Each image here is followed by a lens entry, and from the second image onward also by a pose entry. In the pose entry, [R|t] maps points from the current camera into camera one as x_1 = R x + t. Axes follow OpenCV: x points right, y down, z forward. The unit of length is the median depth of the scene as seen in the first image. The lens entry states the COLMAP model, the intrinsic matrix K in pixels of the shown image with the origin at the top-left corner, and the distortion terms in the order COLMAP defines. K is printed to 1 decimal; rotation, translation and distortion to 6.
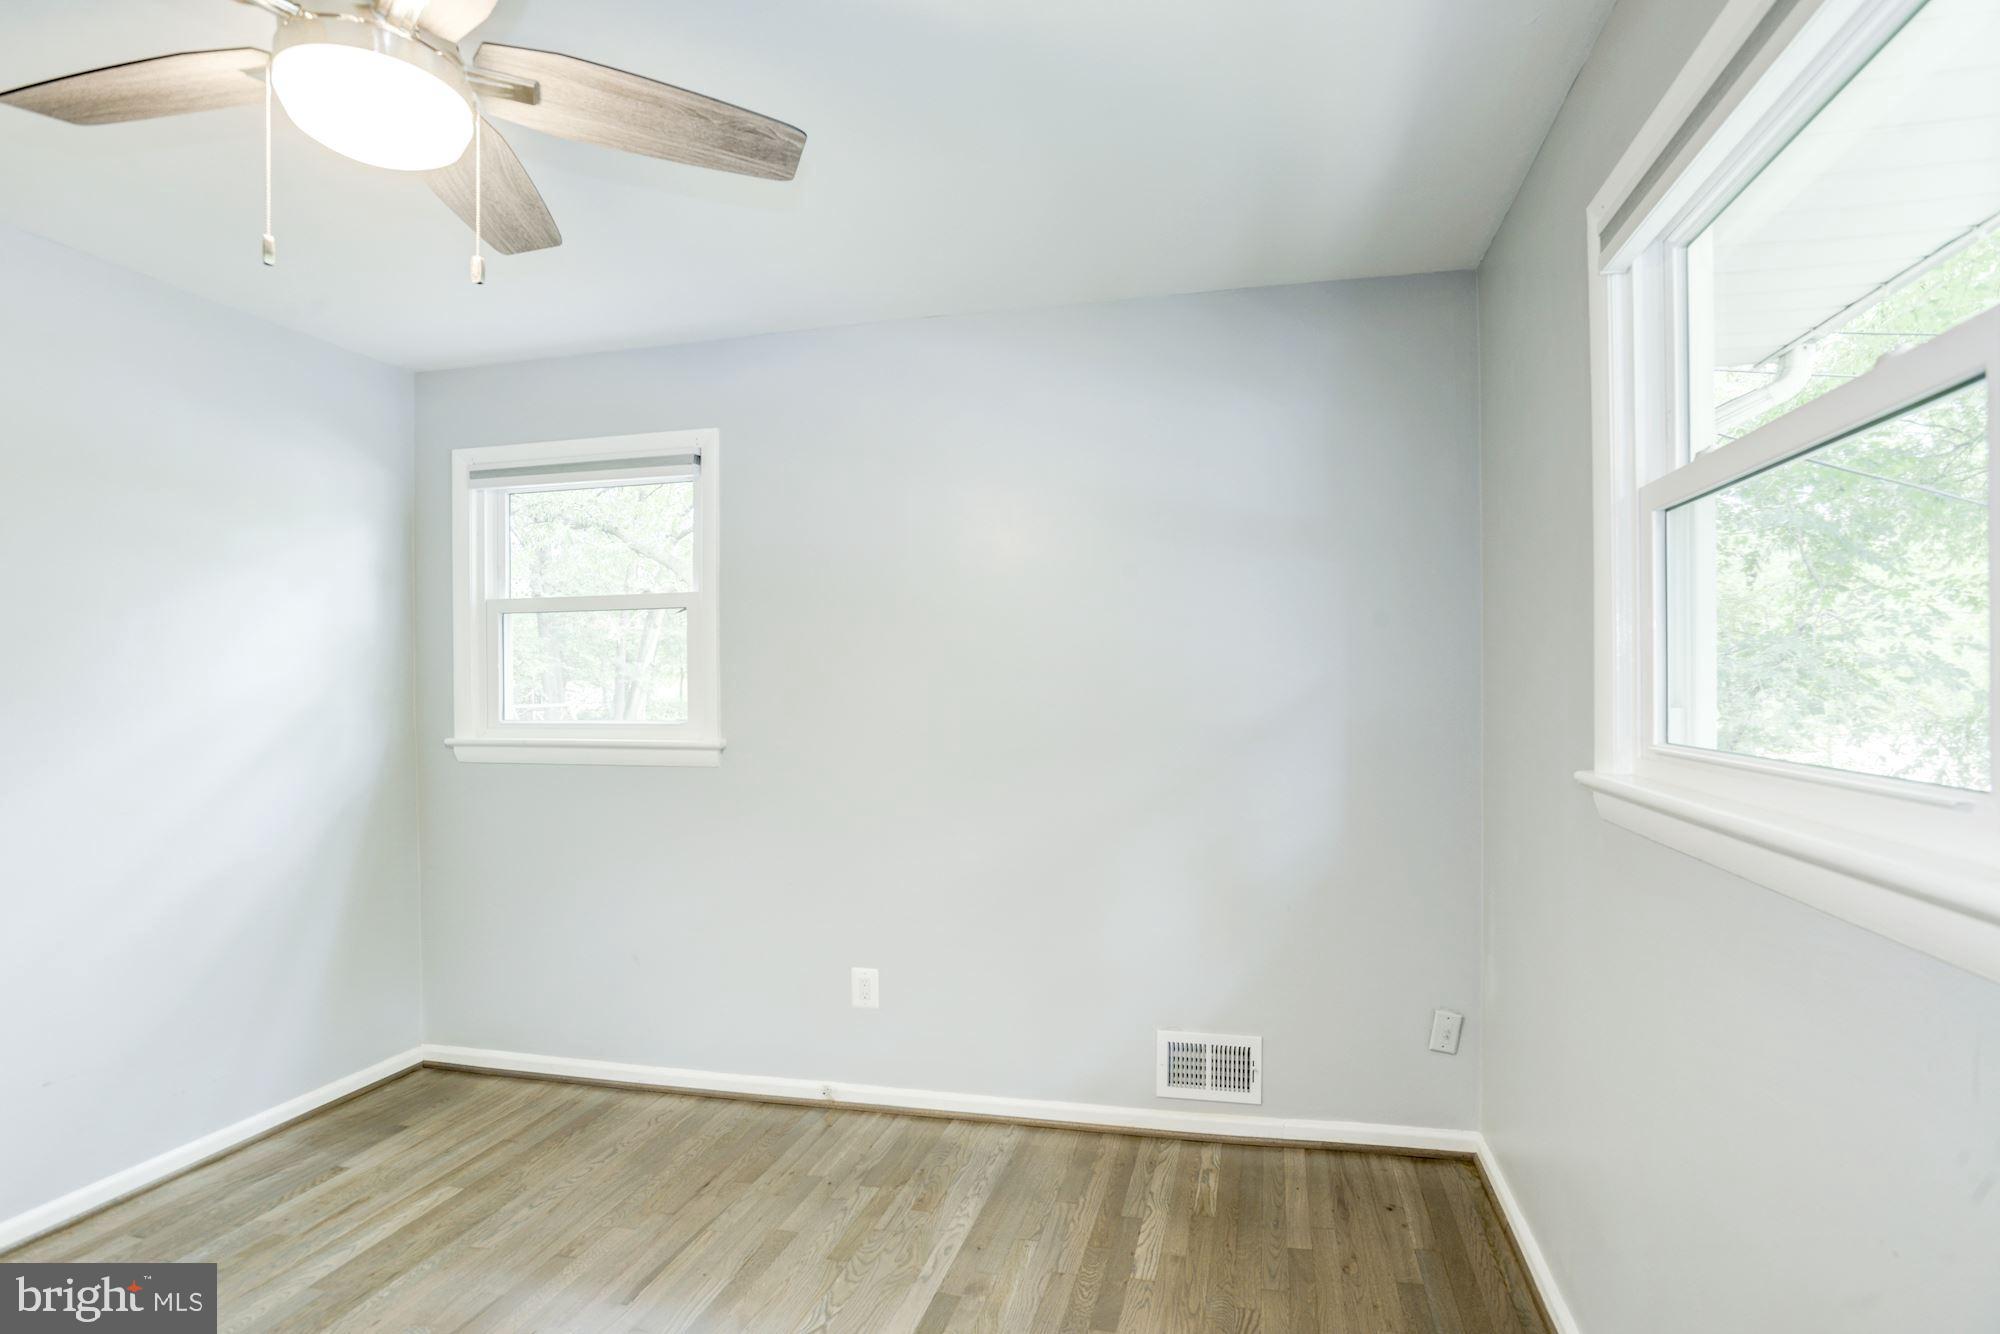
lens RADIAL K [[999.5, 0, 1008.5], [0, 999.5, 677.2], [0, 0, 1]] dist [-0.054703, 0.025987]
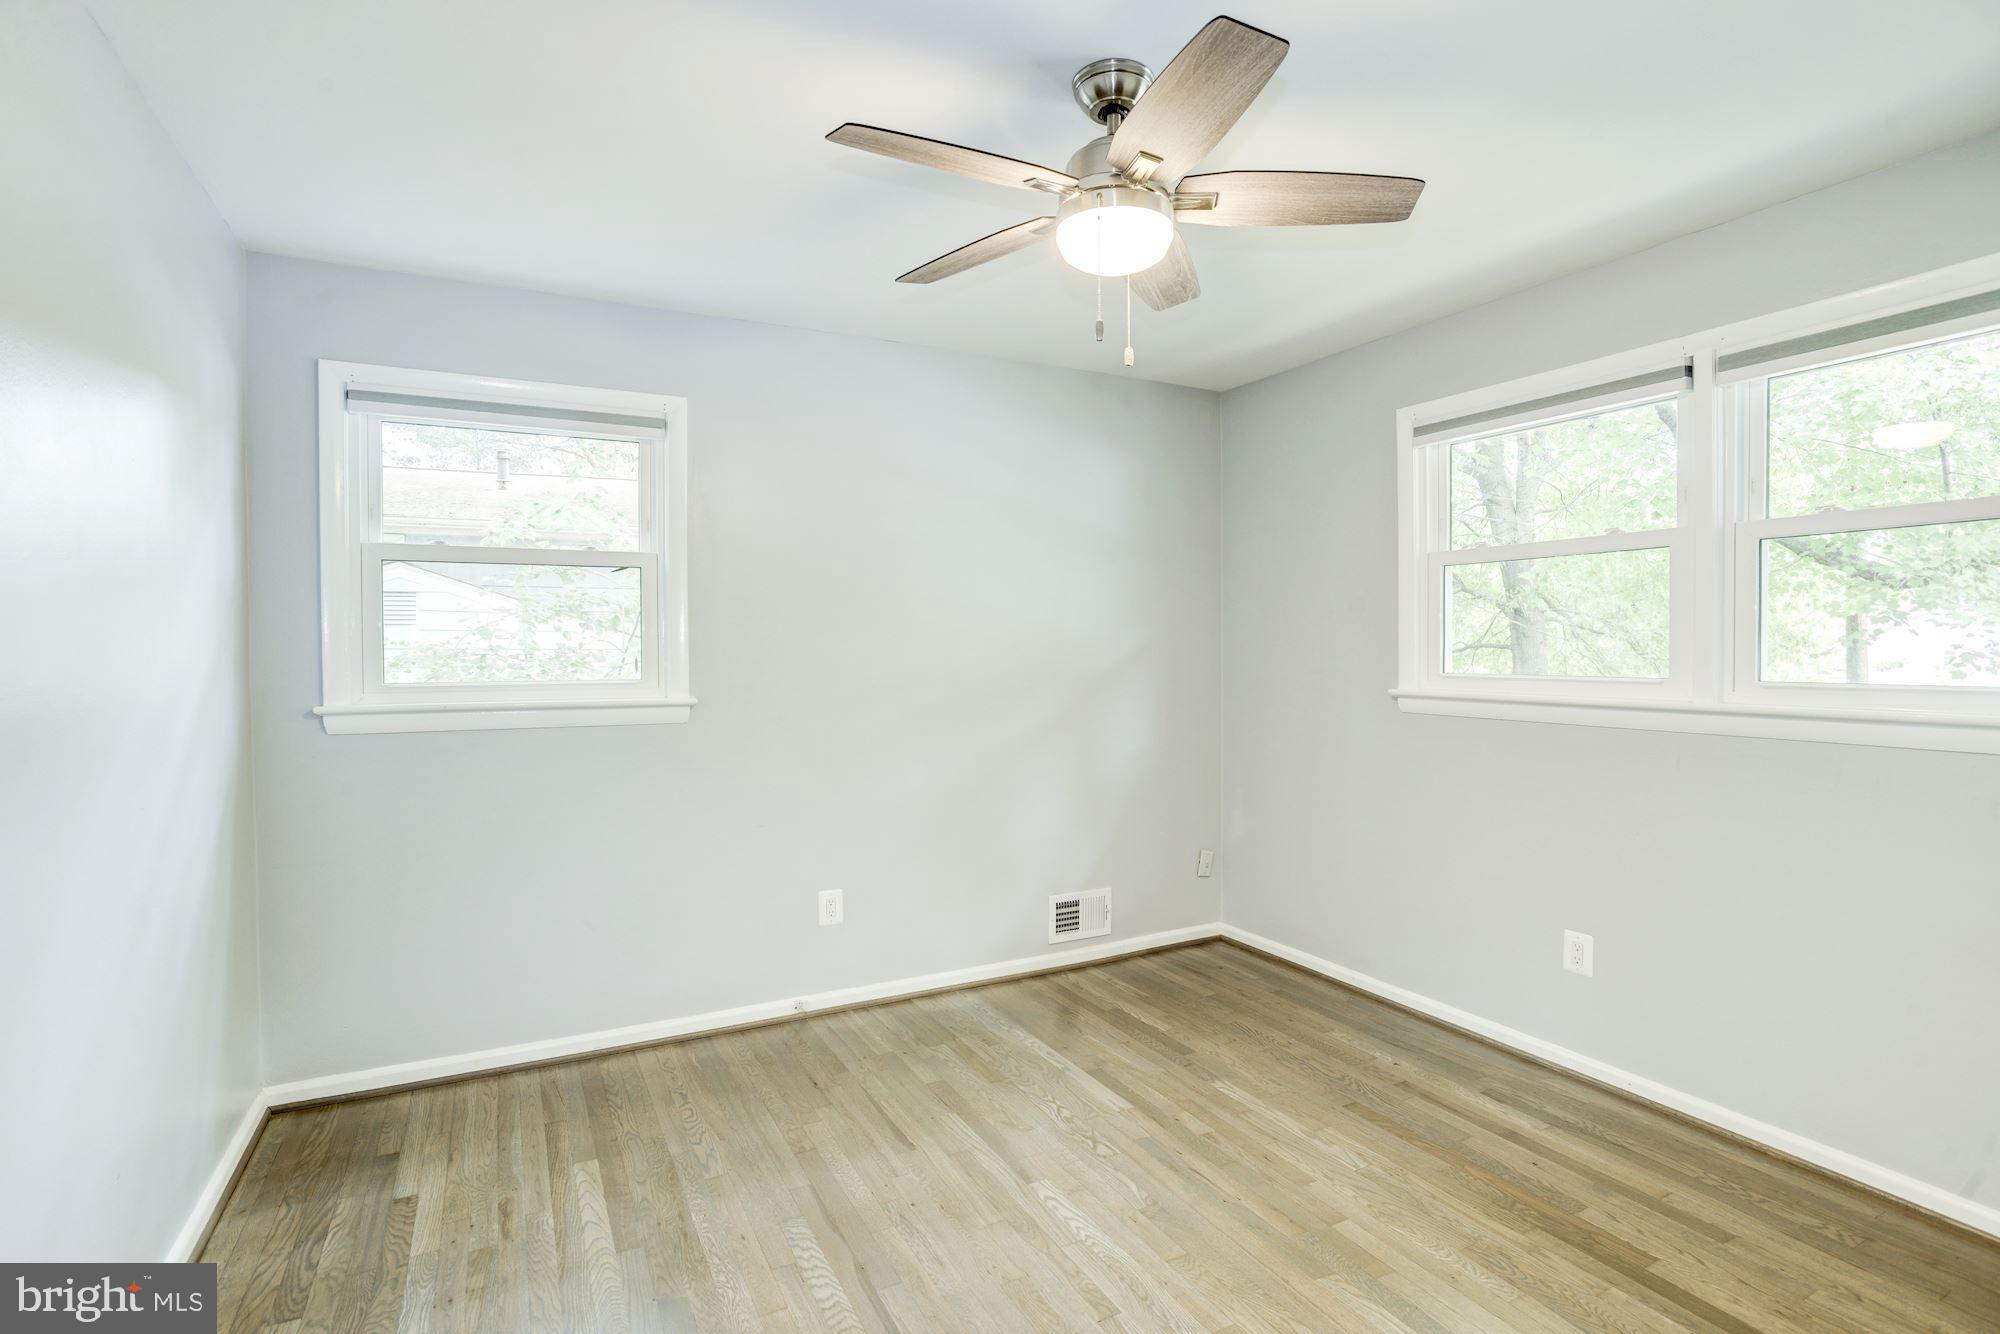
lens RADIAL K [[963.6, 0, 999.9], [0, 963.6, 658.0], [0, 0, 1]] dist [-0.048083, 0.023304]
pose [[0.762643, 0.000748, 0.646819, -0.799969], [-0.002093, 0.999997, 0.001311, 0.023206], [-0.646816, -0.002353, 0.762642, 0.024795]]
